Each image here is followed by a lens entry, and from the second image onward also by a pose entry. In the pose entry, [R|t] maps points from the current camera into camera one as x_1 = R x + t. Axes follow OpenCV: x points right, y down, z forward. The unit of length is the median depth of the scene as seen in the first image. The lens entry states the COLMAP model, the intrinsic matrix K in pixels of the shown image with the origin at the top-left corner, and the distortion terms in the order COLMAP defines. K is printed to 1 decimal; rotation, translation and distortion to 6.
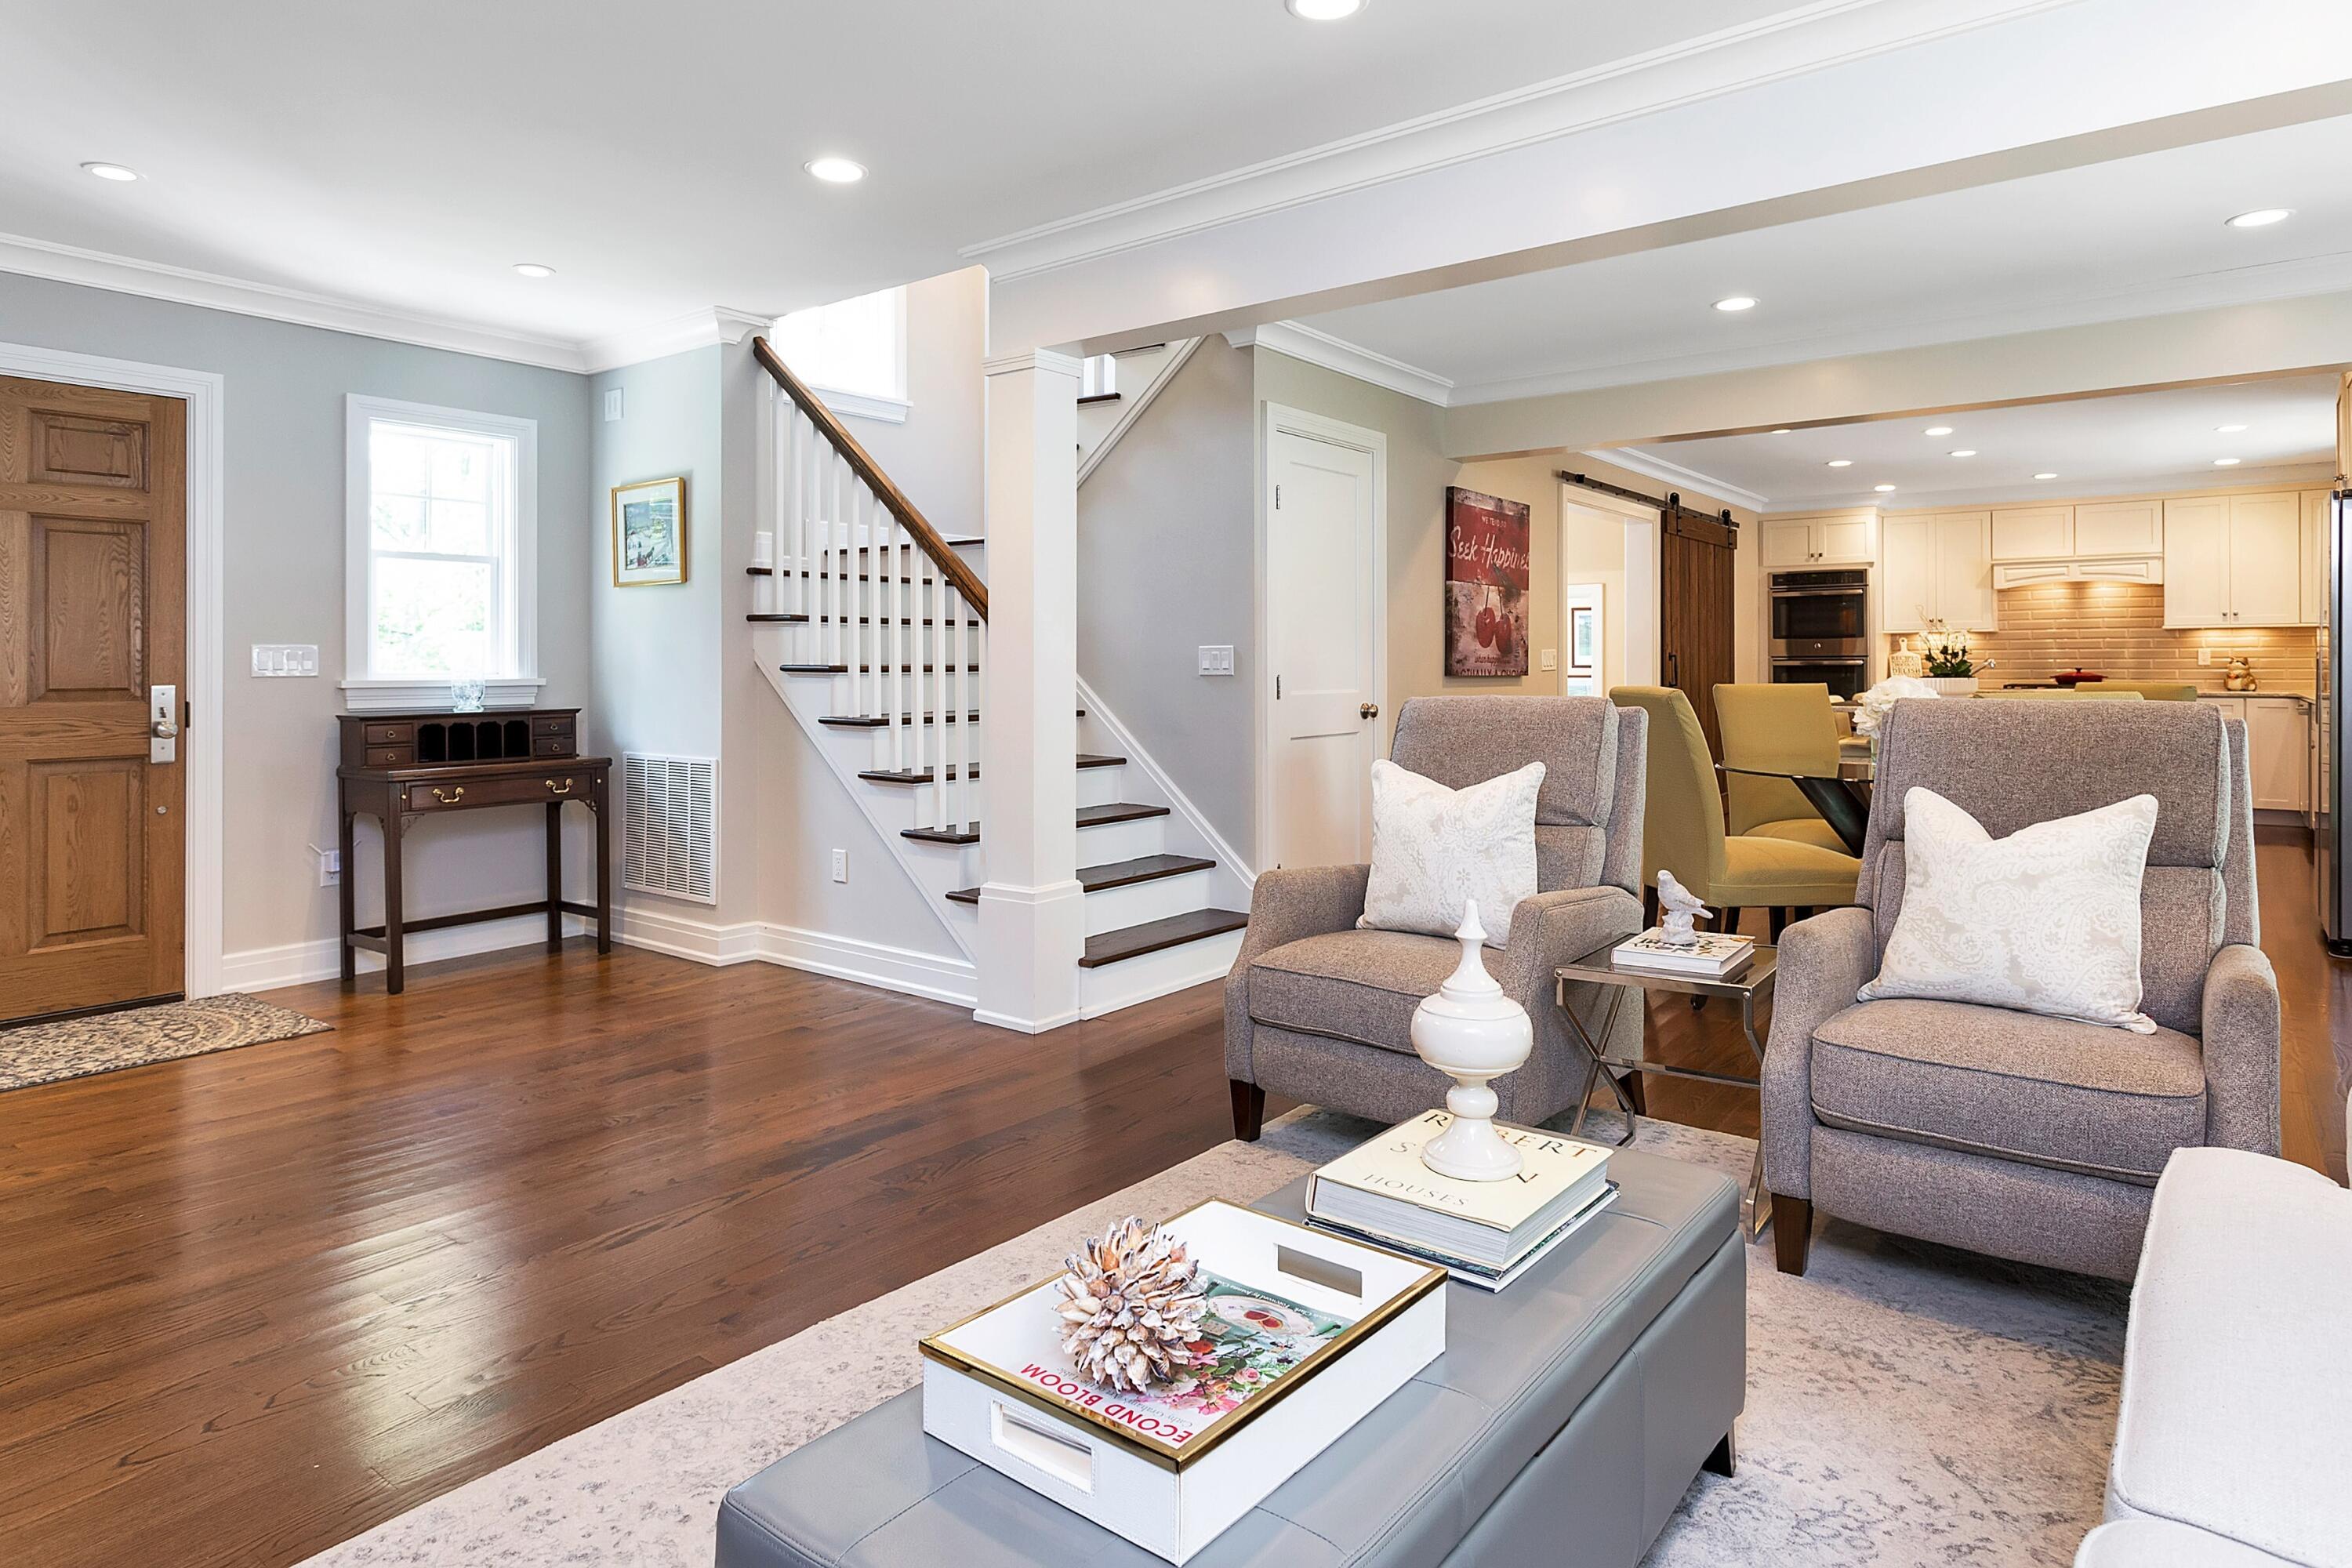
lens RADIAL K [[1353.2, 0, 1182.4], [0, 1353.2, 661.1], [0, 0, 1]] dist [0.013221, 0.003832]
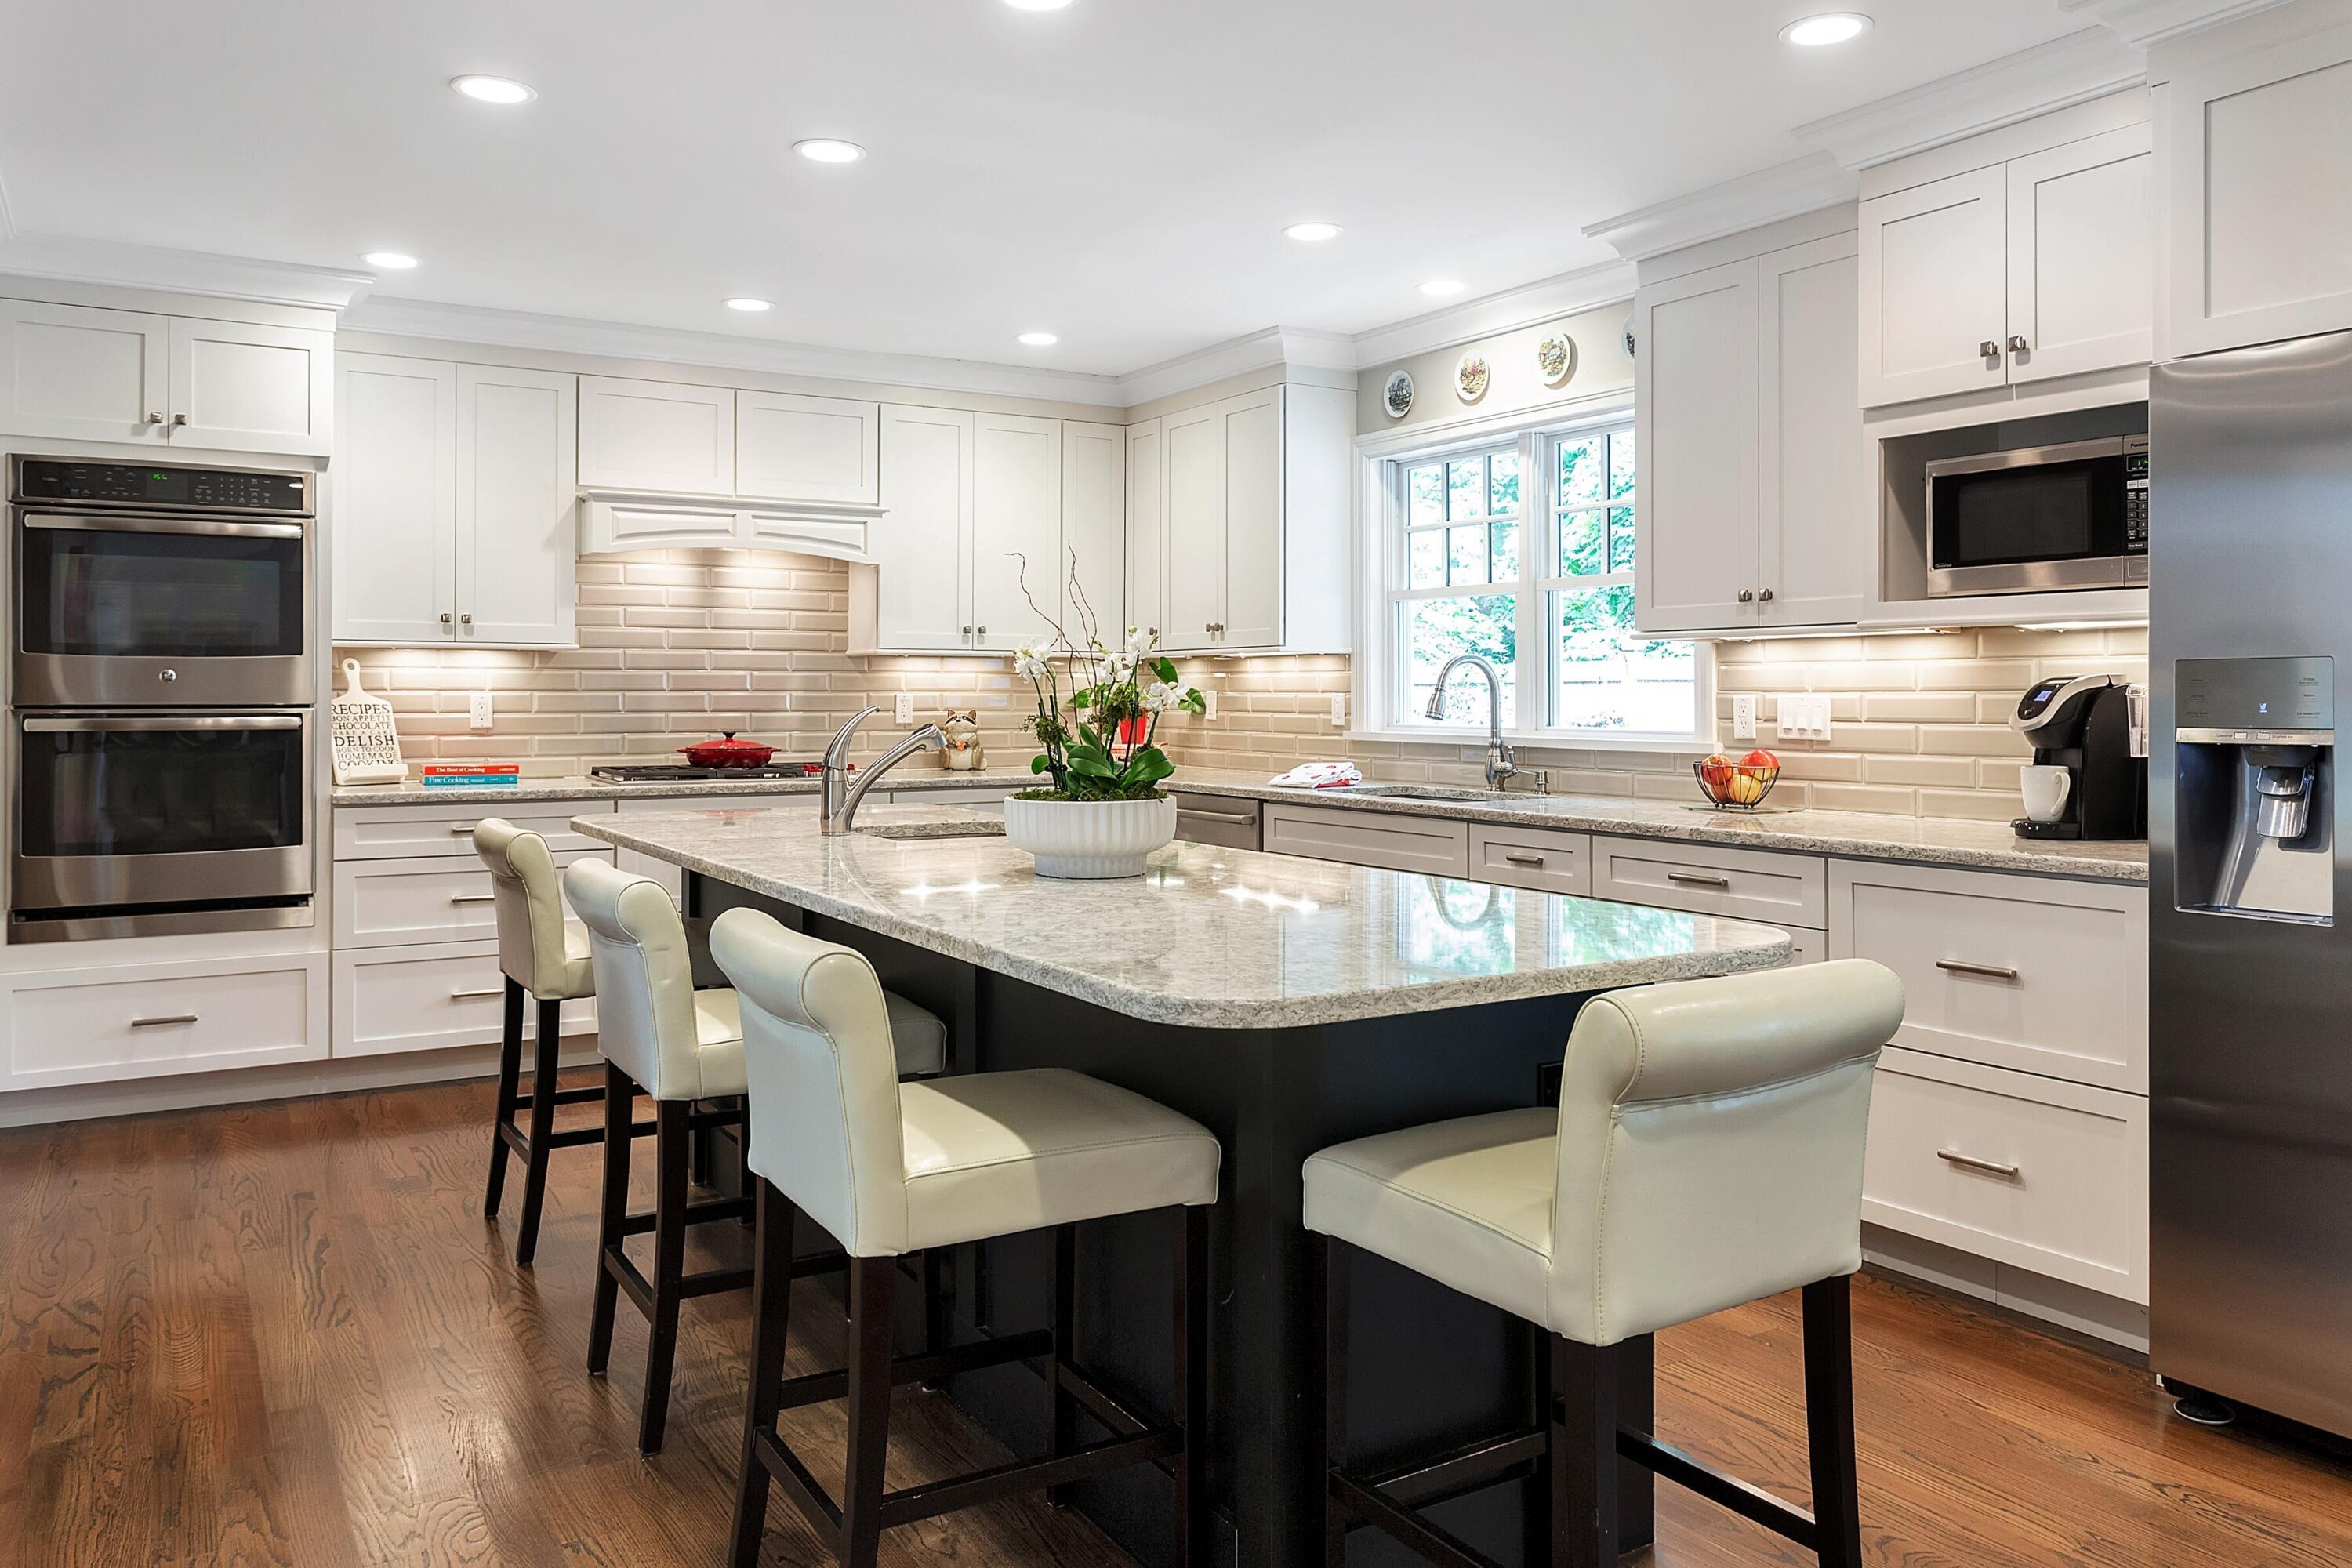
lens RADIAL K [[1748.9, 0, 1240.1], [0, 1748.9, 662.0], [0, 0, 1]] dist [0.008801, 0.006111]
pose [[0.345588, 0.017664, 0.938220, 0.288961], [-0.007503, 0.999843, -0.016061, -0.020980], [-0.938356, -0.001489, 0.345667, 1.210555]]
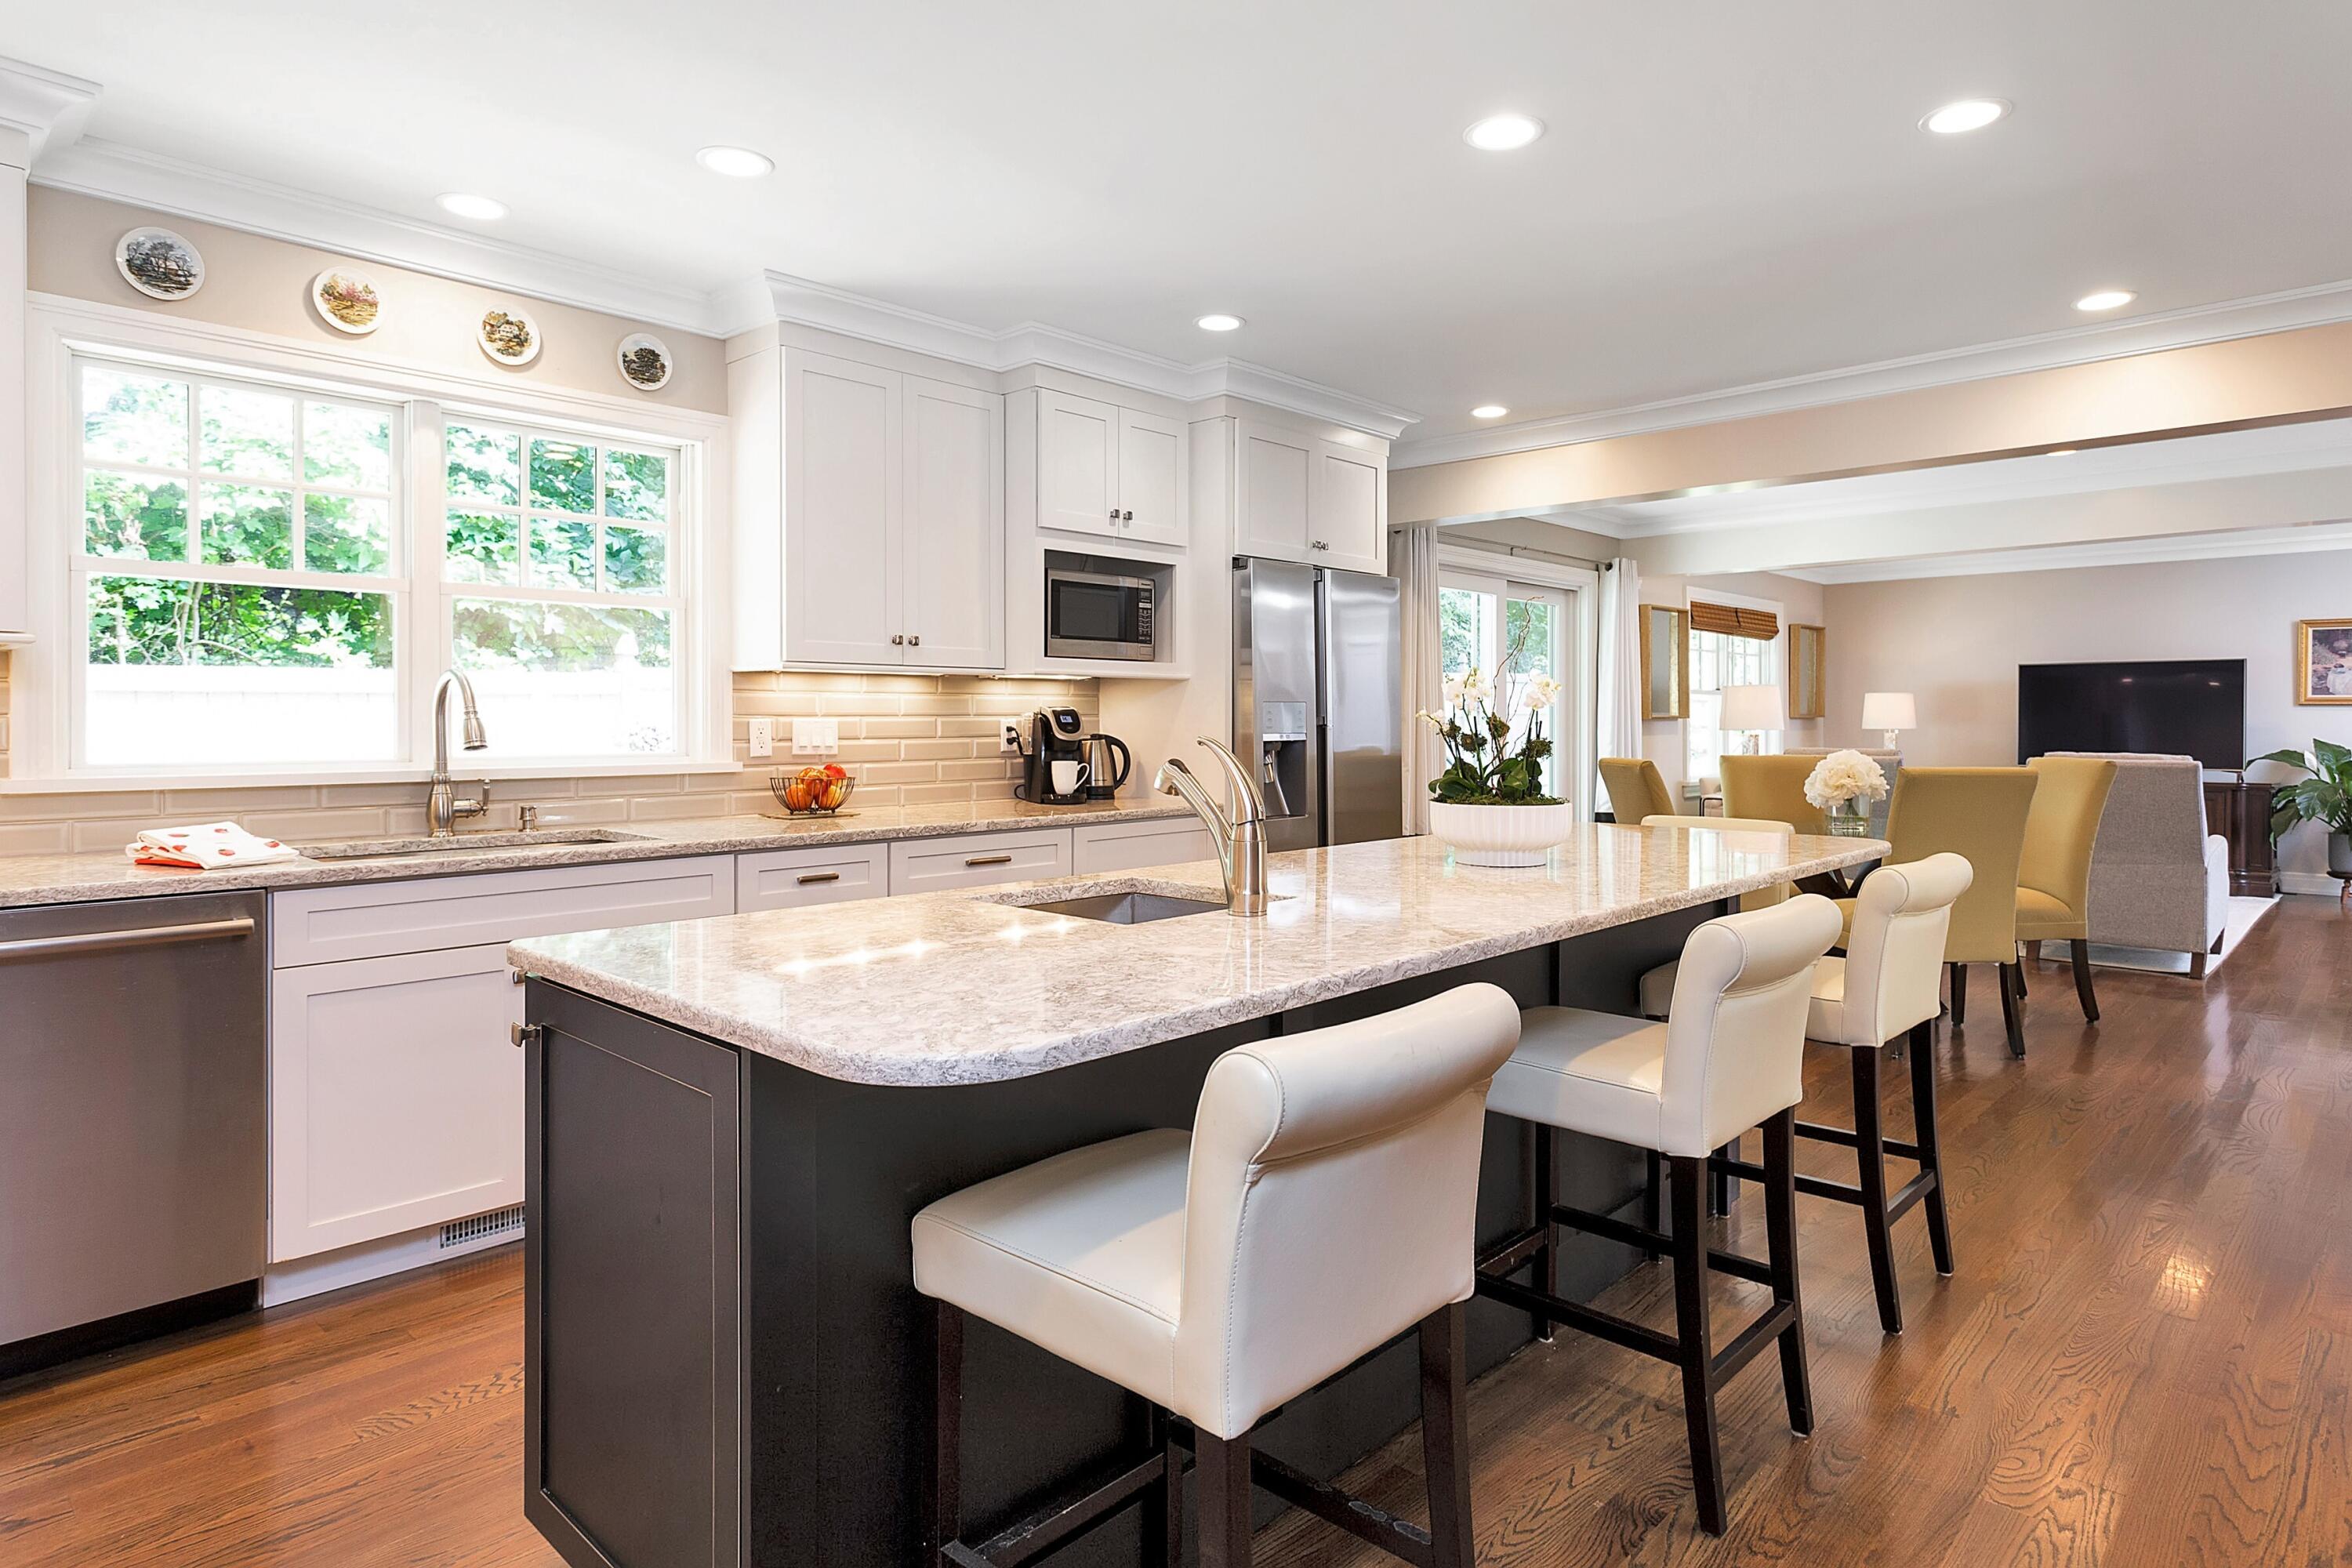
lens RADIAL K [[1353.2, 0, 1125.0], [0, 1353.2, 728.6], [0, 0, 1]] dist [0.013221, 0.003832]
pose [[-0.993344, -0.002805, 0.115153, 0.911019], [-0.002488, 0.999993, 0.002895, -0.017491], [-0.115160, 0.002589, -0.993344, 2.044196]]
